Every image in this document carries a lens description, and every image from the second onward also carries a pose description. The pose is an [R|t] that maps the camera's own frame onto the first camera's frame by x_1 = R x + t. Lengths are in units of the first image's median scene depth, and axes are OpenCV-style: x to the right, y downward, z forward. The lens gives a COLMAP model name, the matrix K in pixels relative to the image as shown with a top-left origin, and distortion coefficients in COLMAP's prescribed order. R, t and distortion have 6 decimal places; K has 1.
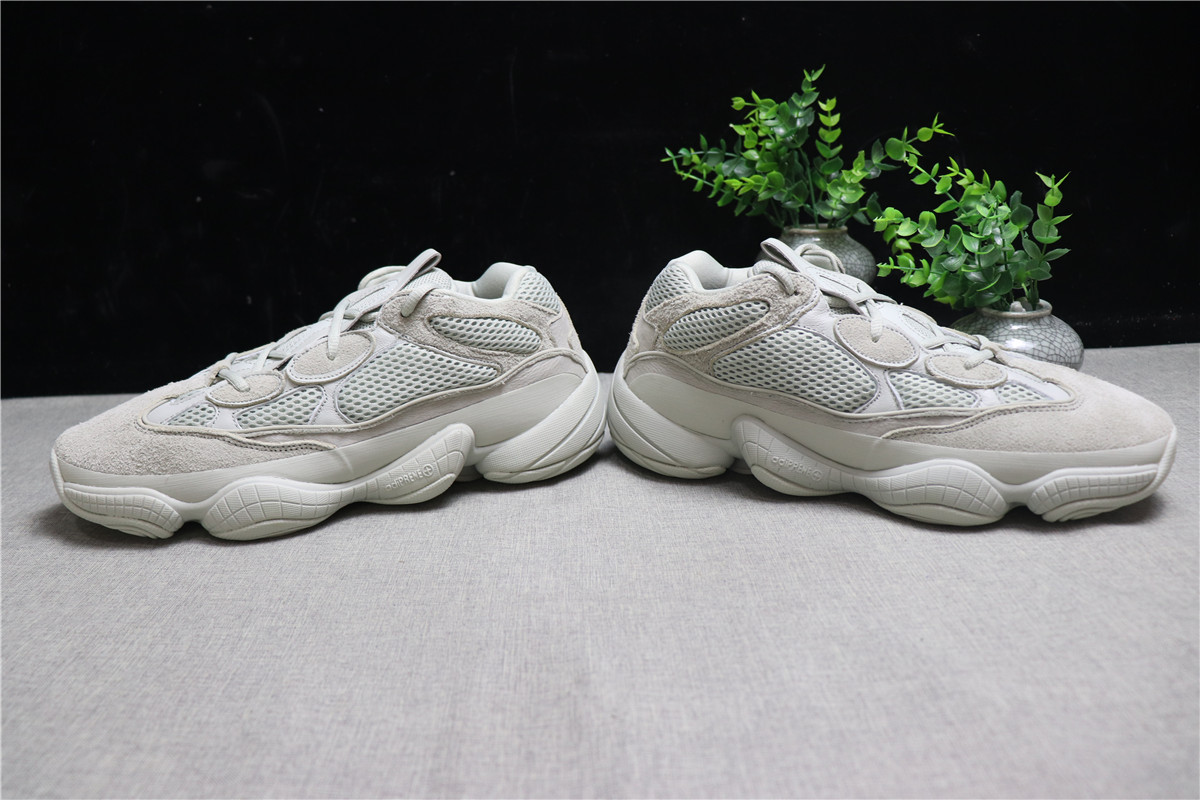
lens RADIAL K [[1041.3, 0, 600.0], [0, 1041.3, 400.0], [0, 0, 1]] dist [-0.157702, 0.000694]
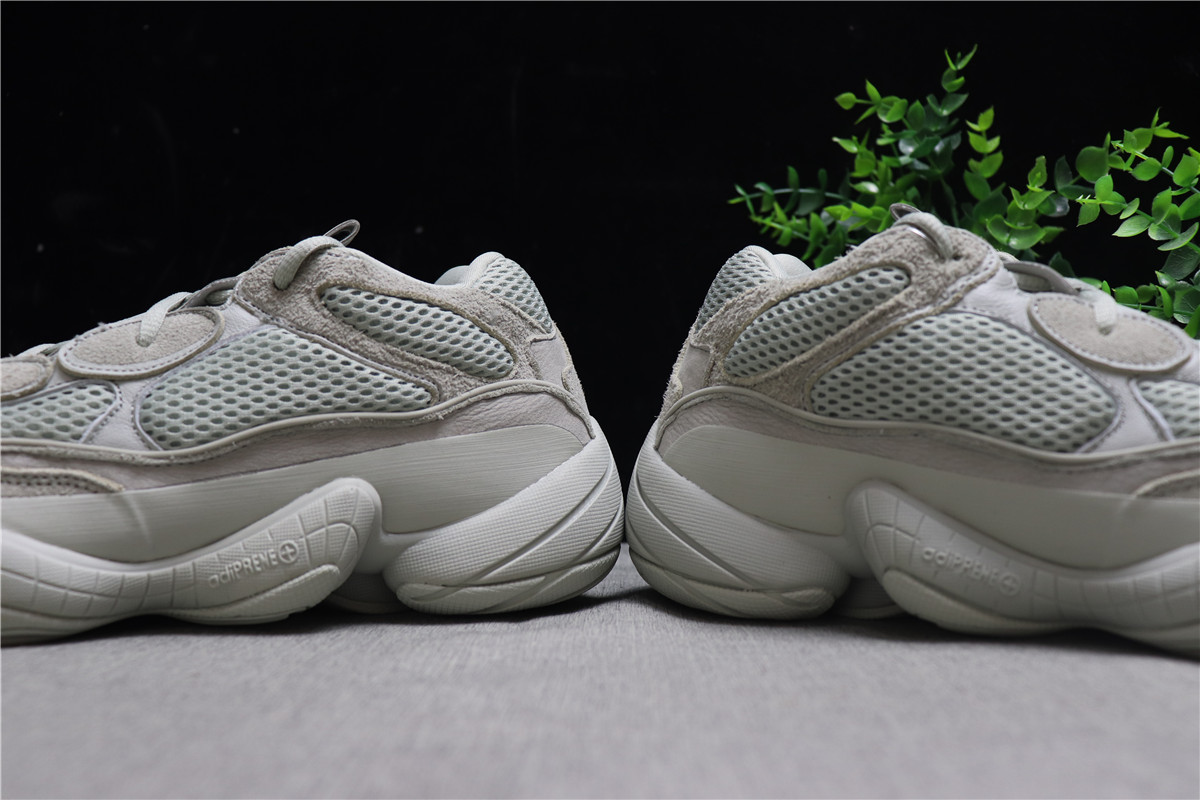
lens RADIAL K [[1269.0, 0, 600.0], [0, 1269.0, 400.0], [0, 0, 1]] dist [-0.117292, 0.178666]
pose [[0.998037, 0.029410, -0.055285, 0.033489], [-0.045499, 0.947158, -0.317524, 0.198189], [0.043026, 0.319416, 0.946637, 0.354848]]
